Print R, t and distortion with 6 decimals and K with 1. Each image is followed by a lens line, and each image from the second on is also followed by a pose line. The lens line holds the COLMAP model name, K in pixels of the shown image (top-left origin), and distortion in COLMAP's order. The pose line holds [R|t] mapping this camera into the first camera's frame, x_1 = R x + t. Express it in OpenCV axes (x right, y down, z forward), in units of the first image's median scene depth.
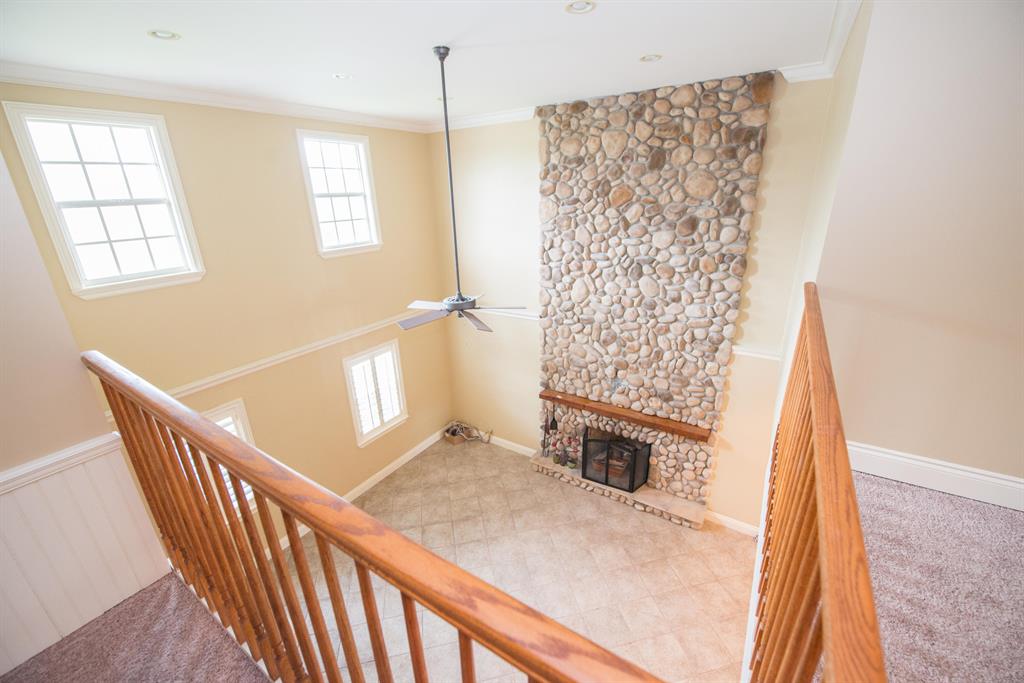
lens RADIAL K [[415.2, 0, 511.6], [0, 415.2, 341.9], [0, 0, 1]] dist [-0.003730, -0.000163]
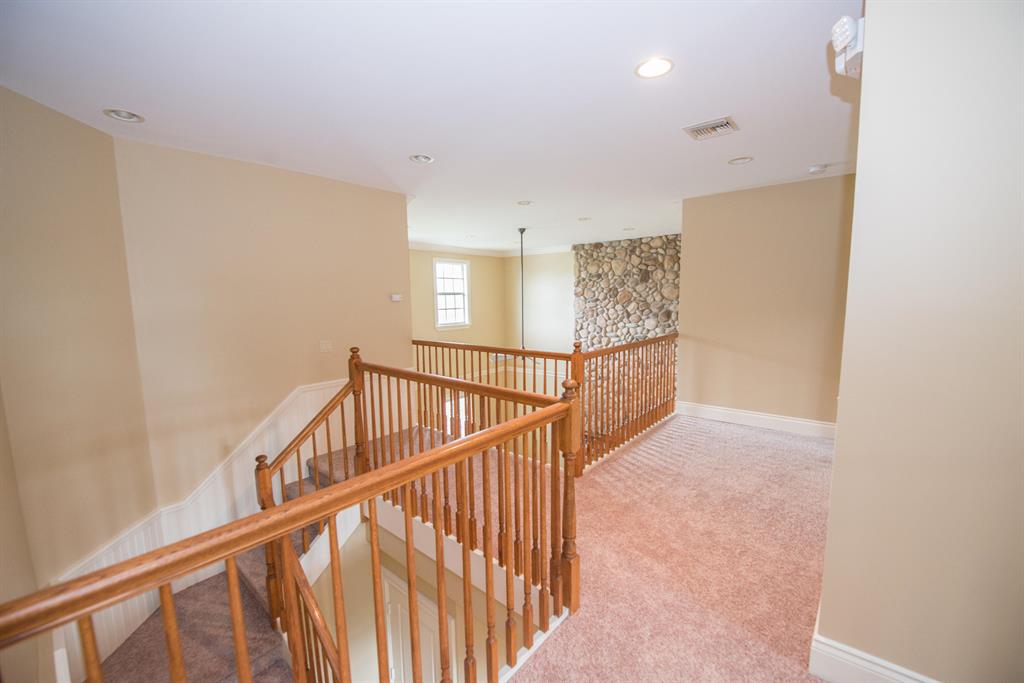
lens RADIAL K [[415.2, 0, 512.7], [0, 415.2, 344.2], [0, 0, 1]] dist [-0.003730, -0.000163]
pose [[0.992303, 0.031033, -0.119880, 0.034500], [-0.057225, 0.973437, -0.221690, 0.201609], [0.109816, 0.226844, 0.967720, -0.549043]]
